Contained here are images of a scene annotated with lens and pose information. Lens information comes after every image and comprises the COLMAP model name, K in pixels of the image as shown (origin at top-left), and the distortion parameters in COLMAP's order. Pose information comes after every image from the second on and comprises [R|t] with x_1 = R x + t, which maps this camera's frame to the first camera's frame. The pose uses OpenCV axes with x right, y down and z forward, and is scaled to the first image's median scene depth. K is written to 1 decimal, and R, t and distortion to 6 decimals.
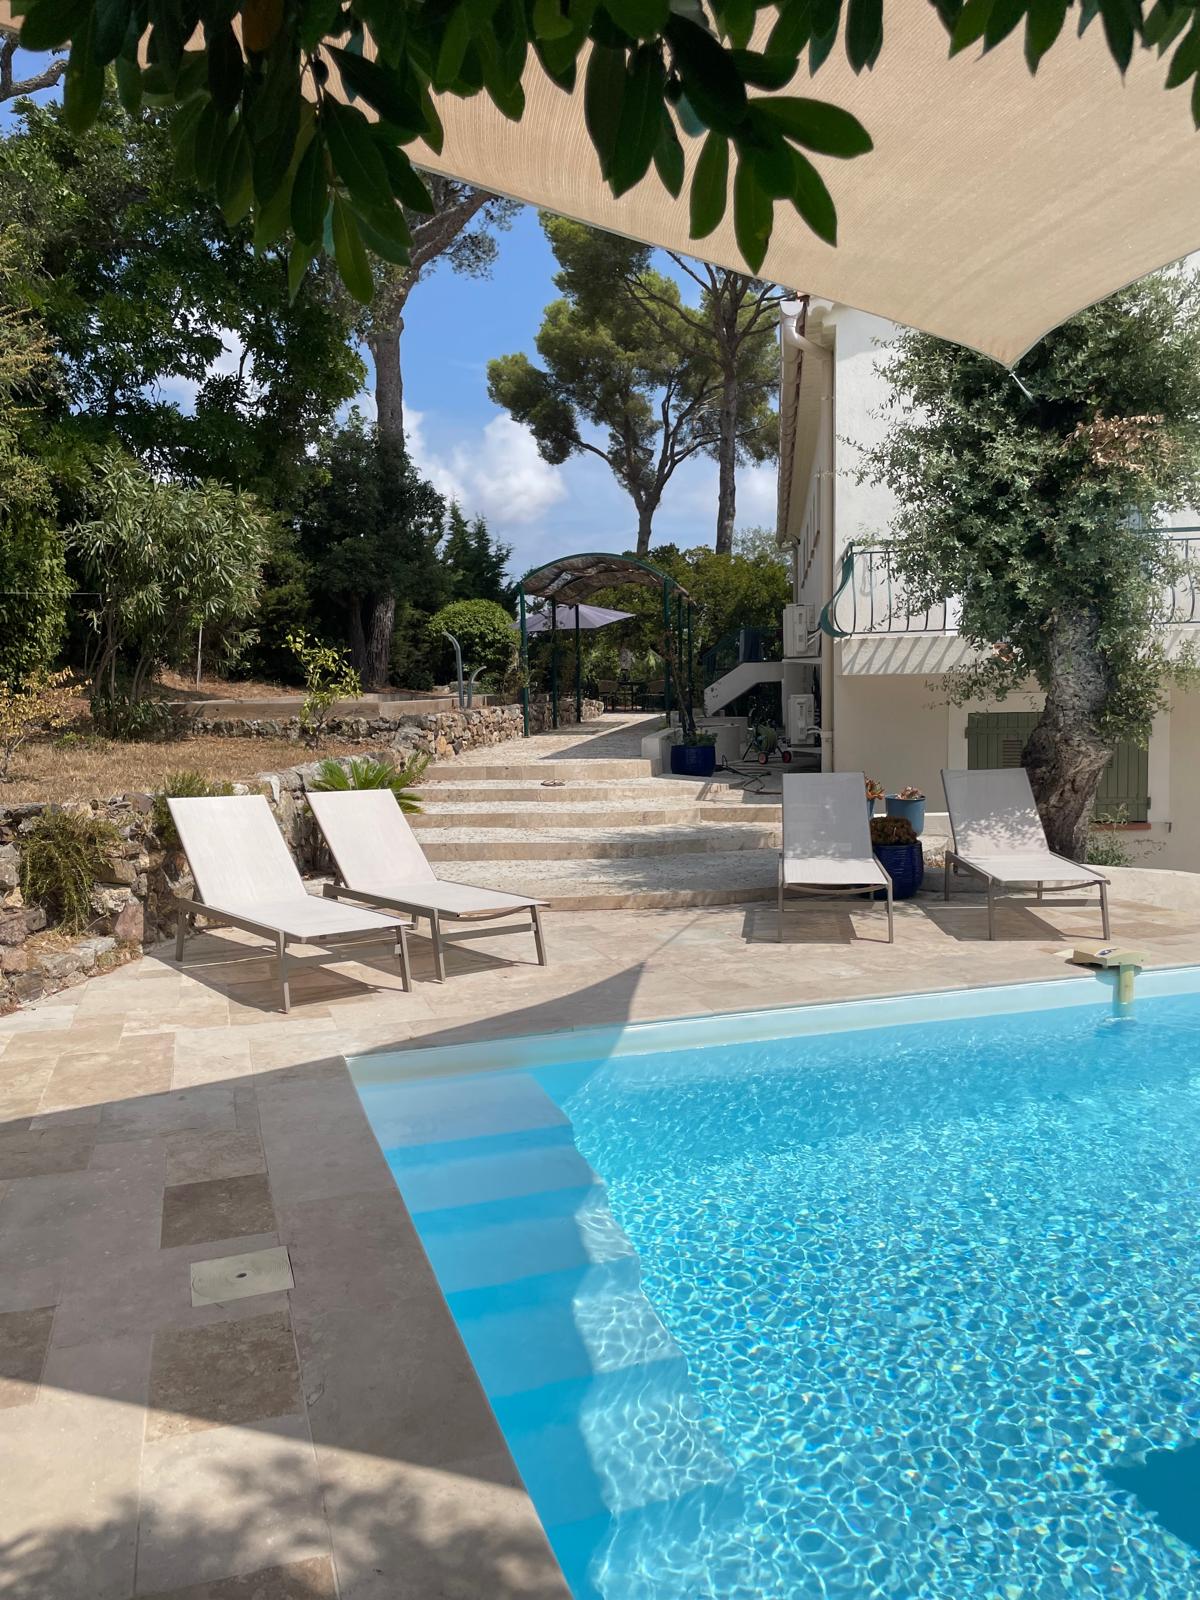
lens RADIAL K [[1222.0, 0, 590.2], [0, 1222.0, 765.9], [0, 0, 1]] dist [0.132455, -0.143914]
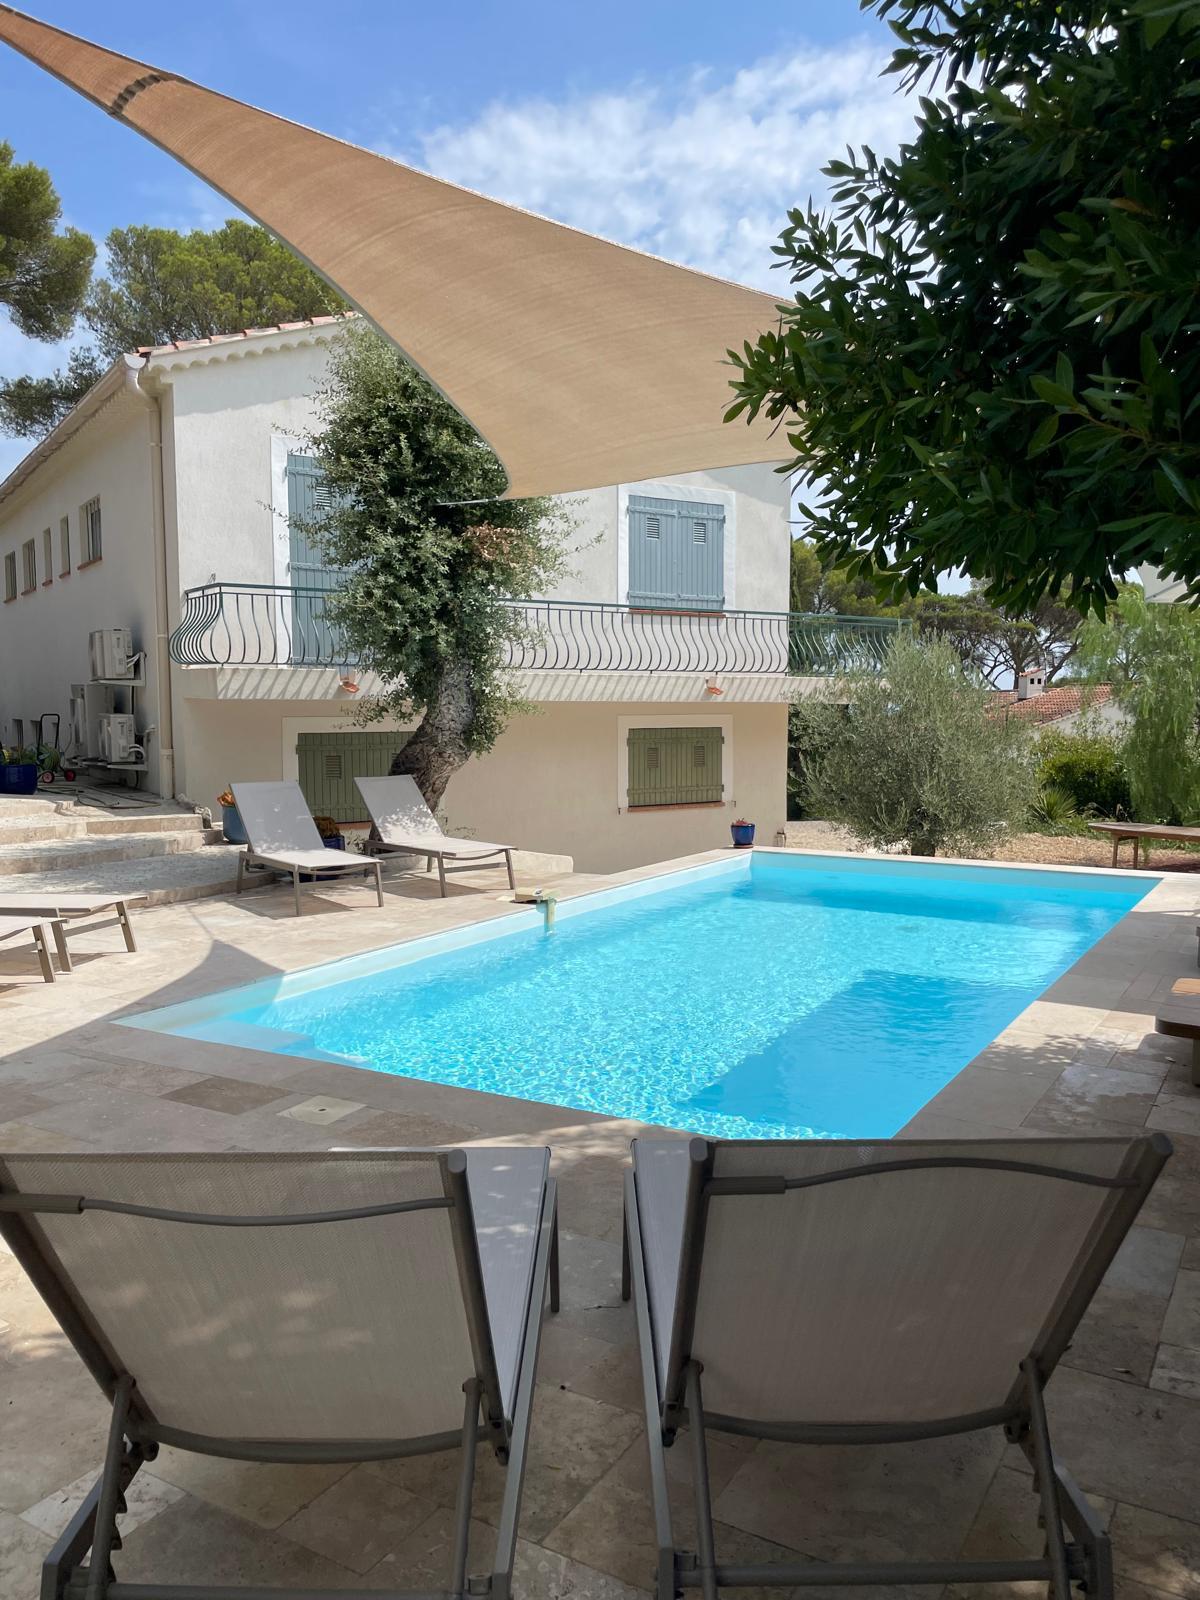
lens RADIAL K [[1222.0, 0, 590.2], [0, 1222.0, 765.9], [0, 0, 1]] dist [0.132455, -0.143914]
pose [[0.759514, -0.014832, 0.650322, -0.405874], [0.026411, 0.999619, -0.008047, 0.009264], [-0.649955, 0.023287, 0.759616, -0.133109]]
